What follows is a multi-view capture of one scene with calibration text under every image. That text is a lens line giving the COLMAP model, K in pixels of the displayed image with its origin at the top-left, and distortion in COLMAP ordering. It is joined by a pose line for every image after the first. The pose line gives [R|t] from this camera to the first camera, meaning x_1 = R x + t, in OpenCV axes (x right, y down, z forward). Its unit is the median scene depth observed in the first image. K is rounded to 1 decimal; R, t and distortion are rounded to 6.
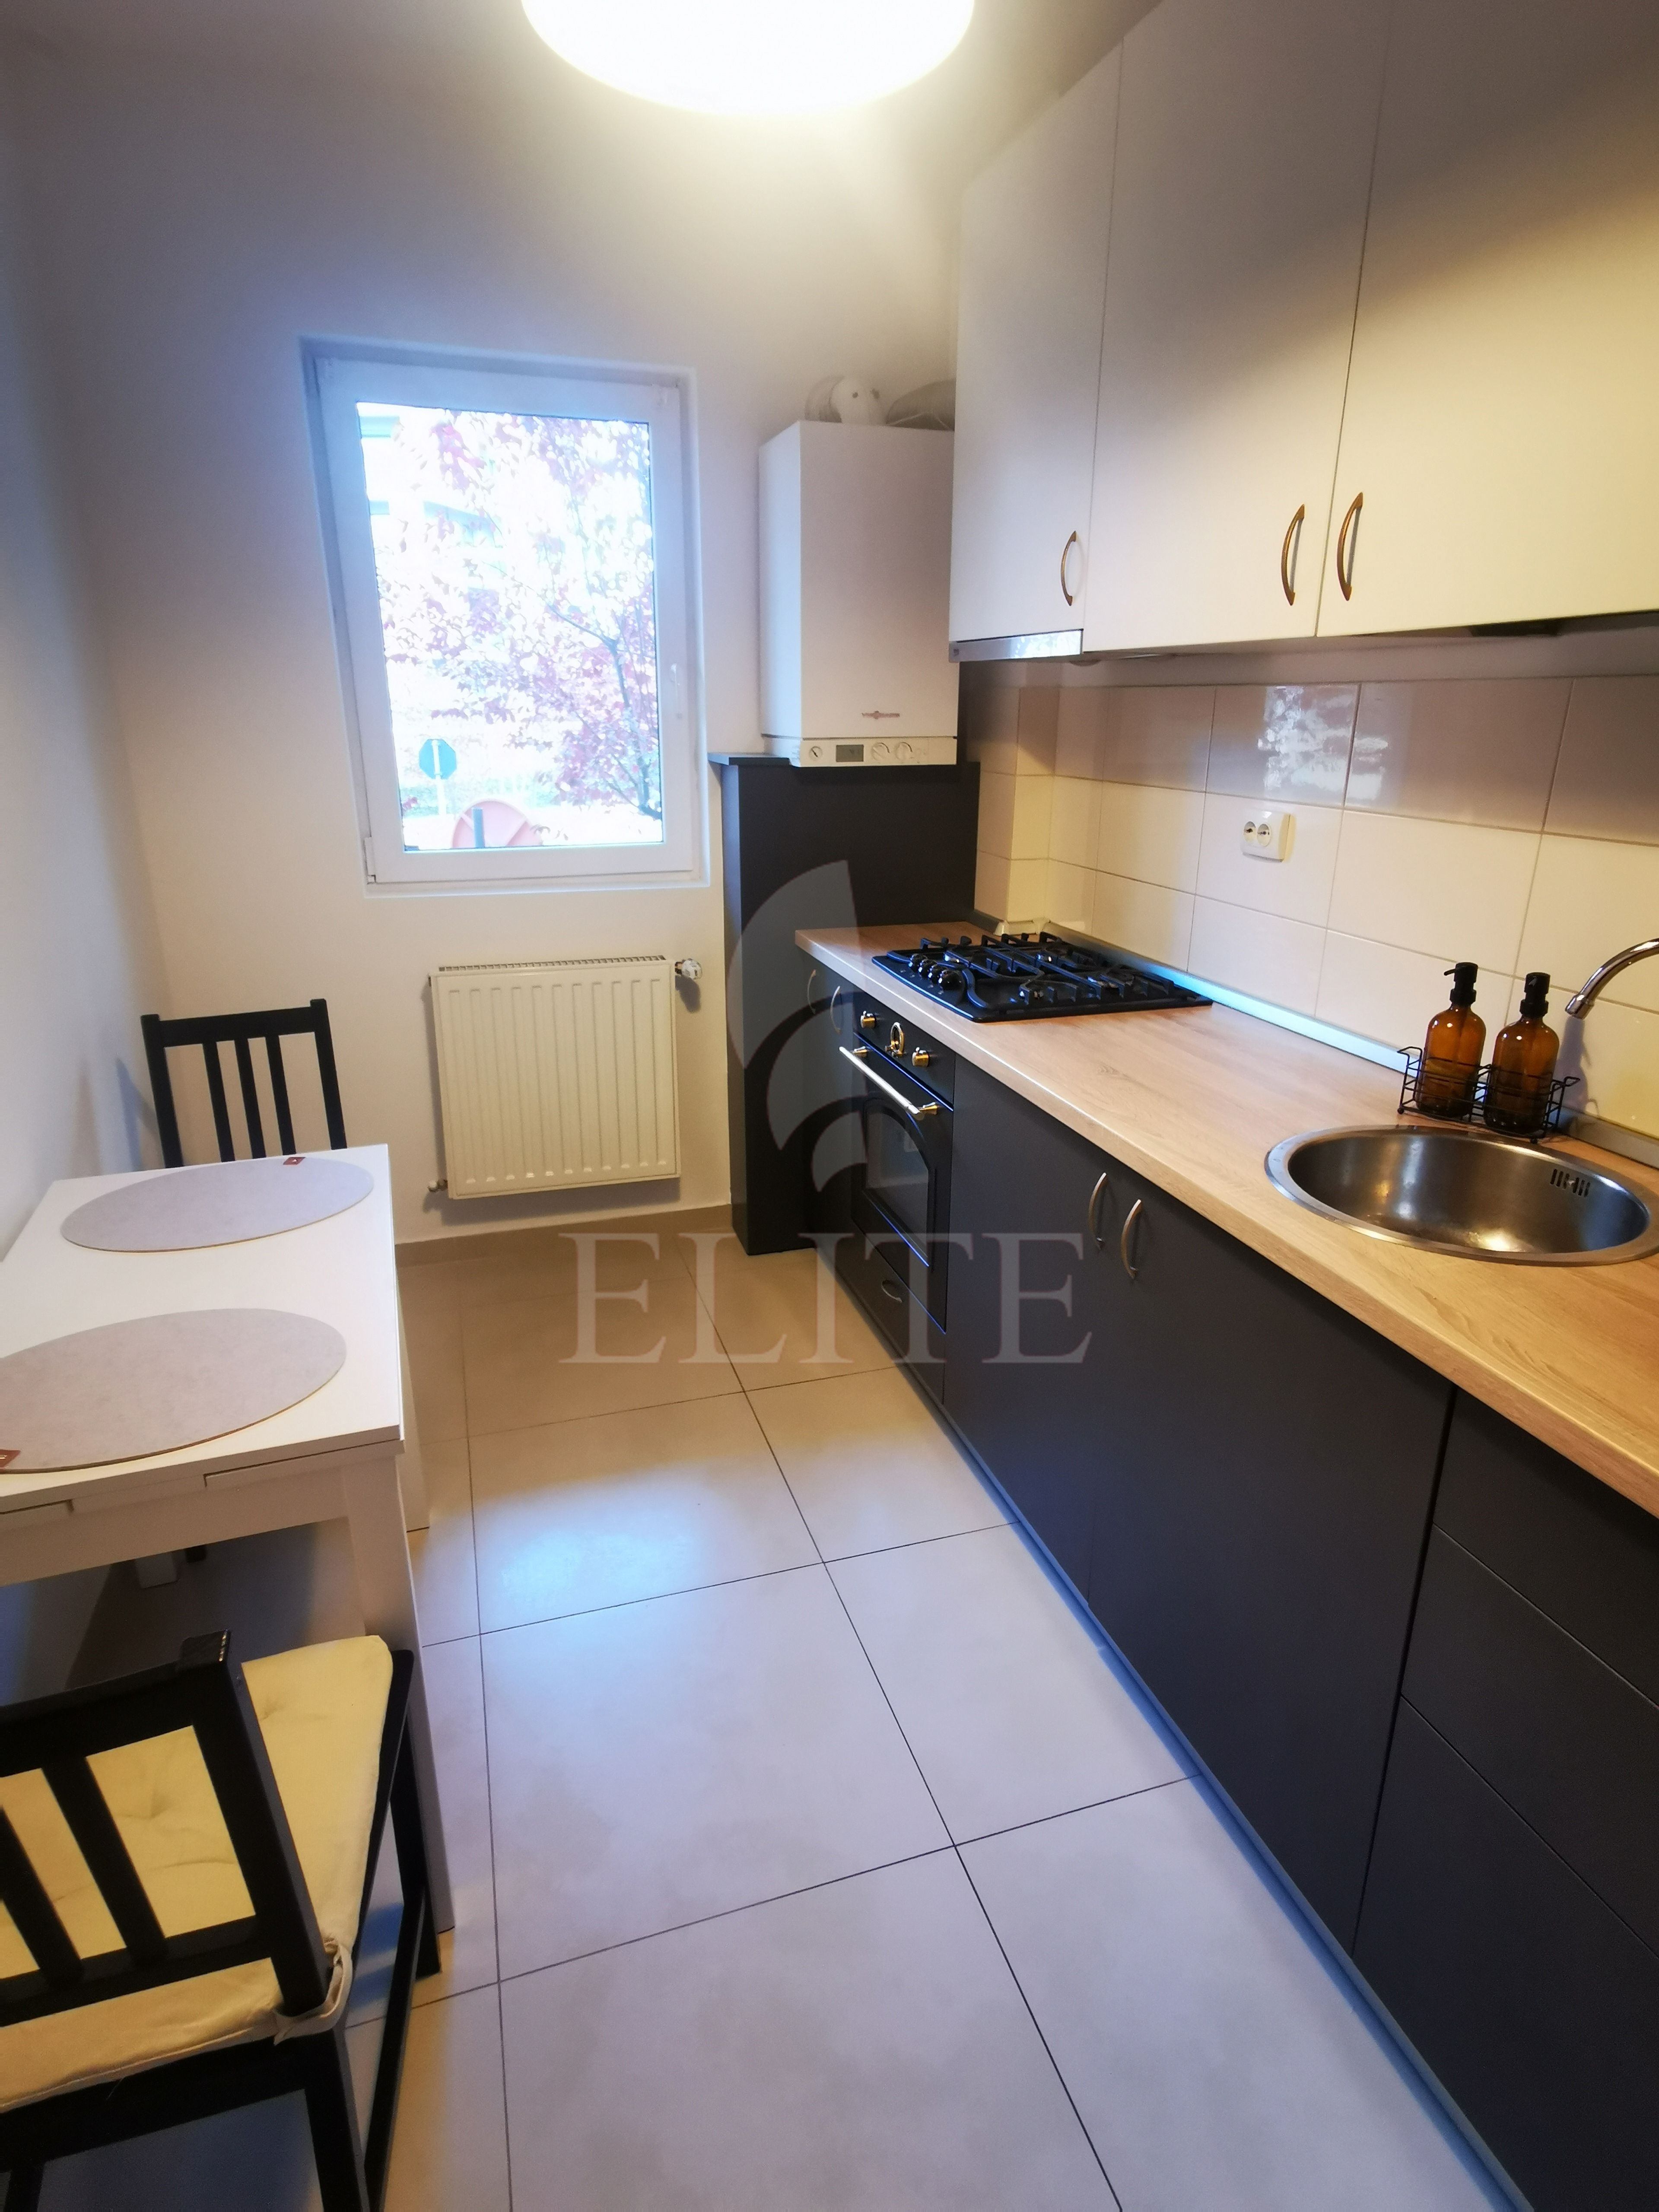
lens RADIAL K [[1223.5, 0, 830.7], [0, 1223.5, 1103.0], [0, 0, 1]] dist [-0.001741, -0.000120]
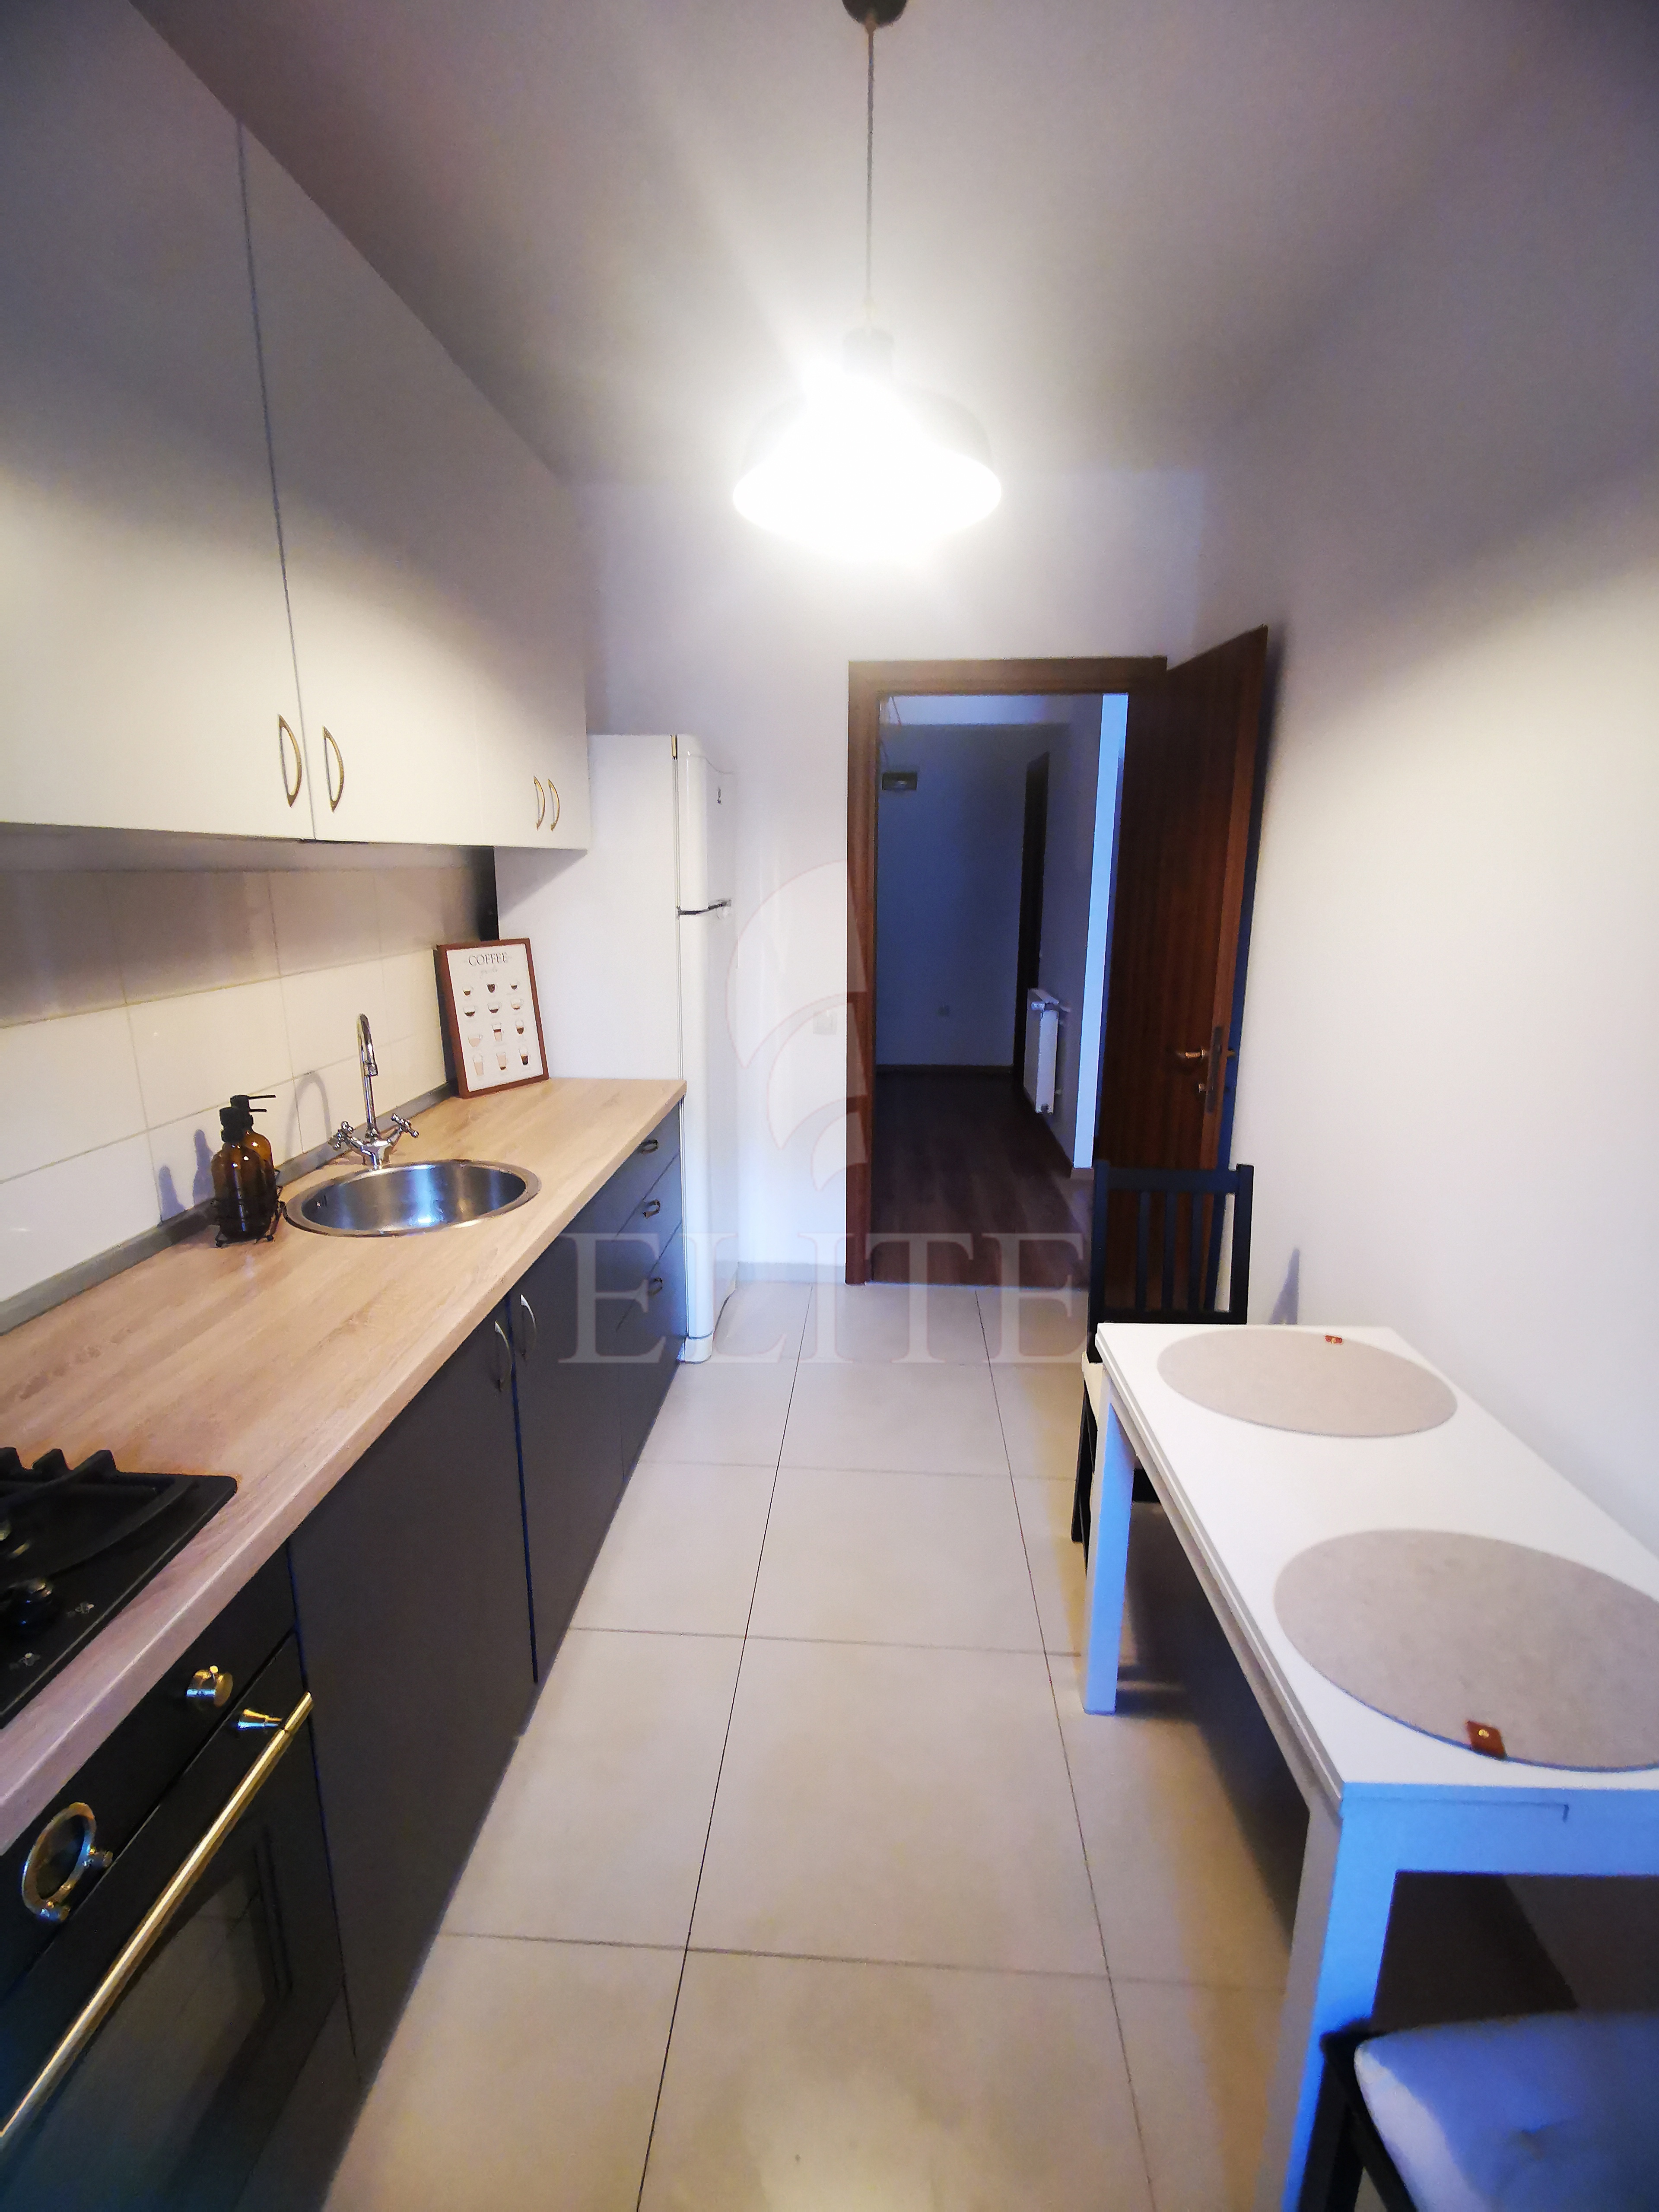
lens RADIAL K [[1031.5, 0, 829.1], [0, 1031.5, 1109.8], [0, 0, 1]] dist [0.024542, -0.009985]
pose [[-0.937345, -0.087650, 0.337197, -0.317118], [0.101187, 0.857631, 0.504212, -0.492837], [-0.333385, 0.506740, -0.795027, 1.417102]]
